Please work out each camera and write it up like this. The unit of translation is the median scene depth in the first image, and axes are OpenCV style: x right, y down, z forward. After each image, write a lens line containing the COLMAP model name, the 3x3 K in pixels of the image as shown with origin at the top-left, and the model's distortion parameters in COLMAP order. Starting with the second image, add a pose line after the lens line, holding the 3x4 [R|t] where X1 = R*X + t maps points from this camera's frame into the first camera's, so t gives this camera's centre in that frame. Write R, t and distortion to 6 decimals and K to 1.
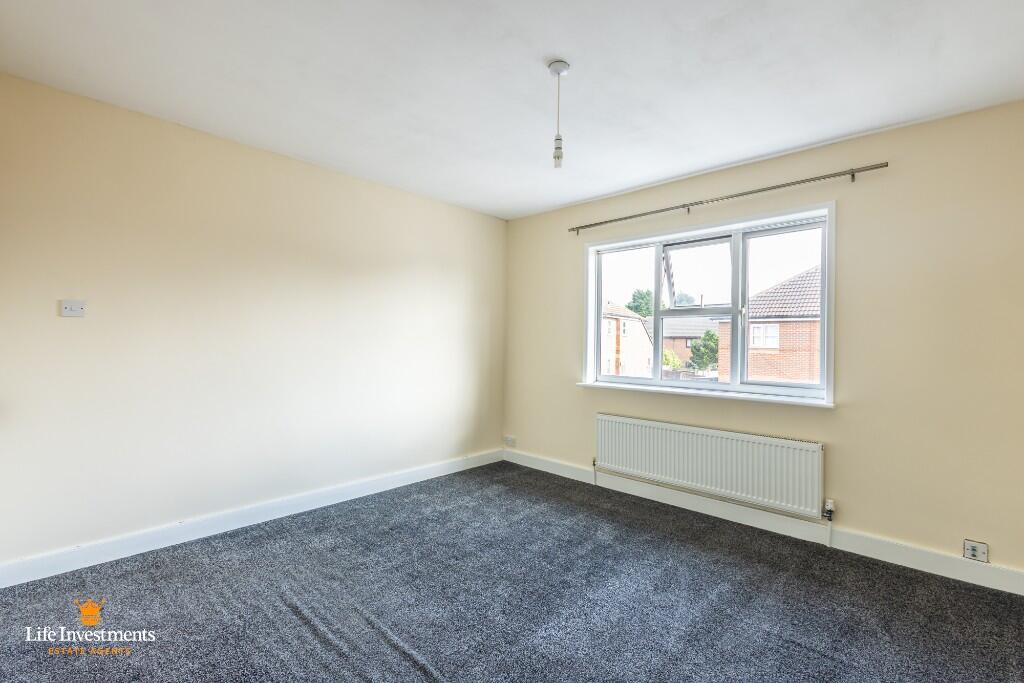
lens RADIAL K [[467.7, 0, 512.0], [0, 467.7, 341.5], [0, 0, 1]] dist [0.009904, -0.000991]
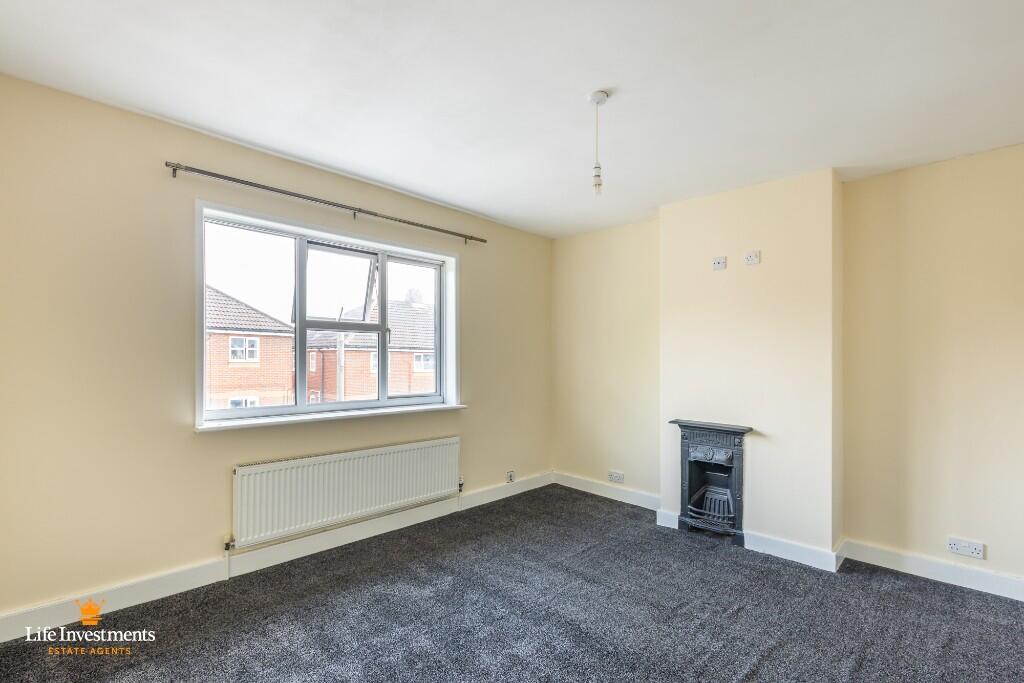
lens RADIAL K [[478.2, 0, 510.9], [0, 478.2, 356.0], [0, 0, 1]] dist [0.010966, -0.000173]
pose [[0.001172, -0.003718, 0.999992, -0.583593], [-0.009125, 0.999951, 0.003728, -0.011756], [-0.999958, -0.009130, 0.001138, 0.722694]]
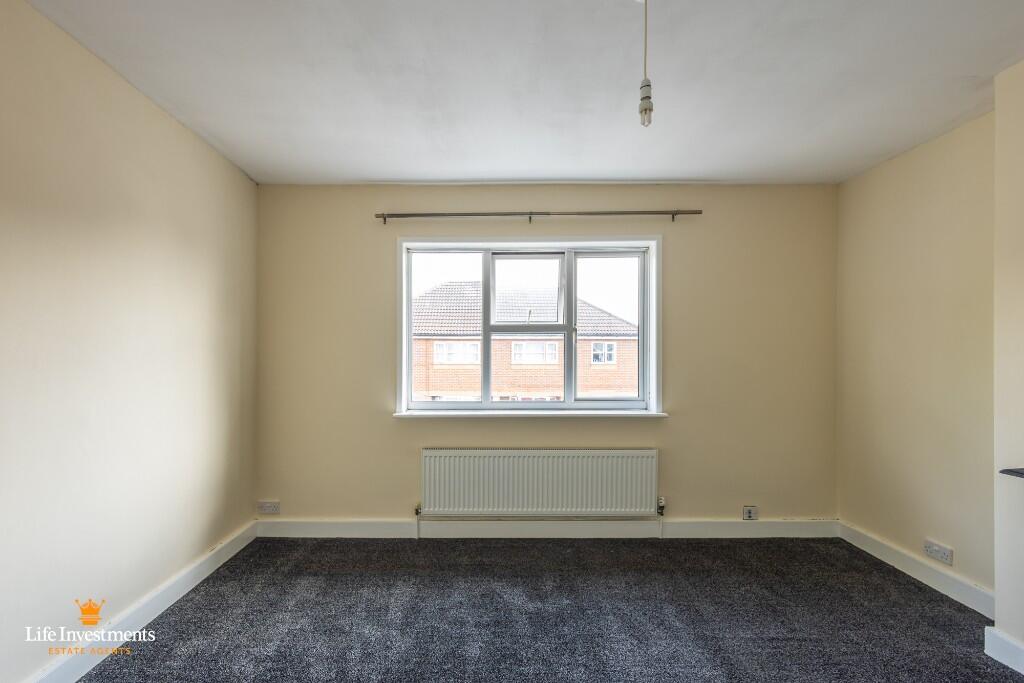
lens RADIAL K [[482.1, 0, 485.7], [0, 482.1, 359.7], [0, 0, 1]] dist [0.013606, -0.001299]
pose [[0.722083, -0.011241, 0.691715, -0.369768], [0.009069, 0.999936, 0.006783, -0.007123], [-0.691747, 0.001375, 0.722138, 0.377255]]
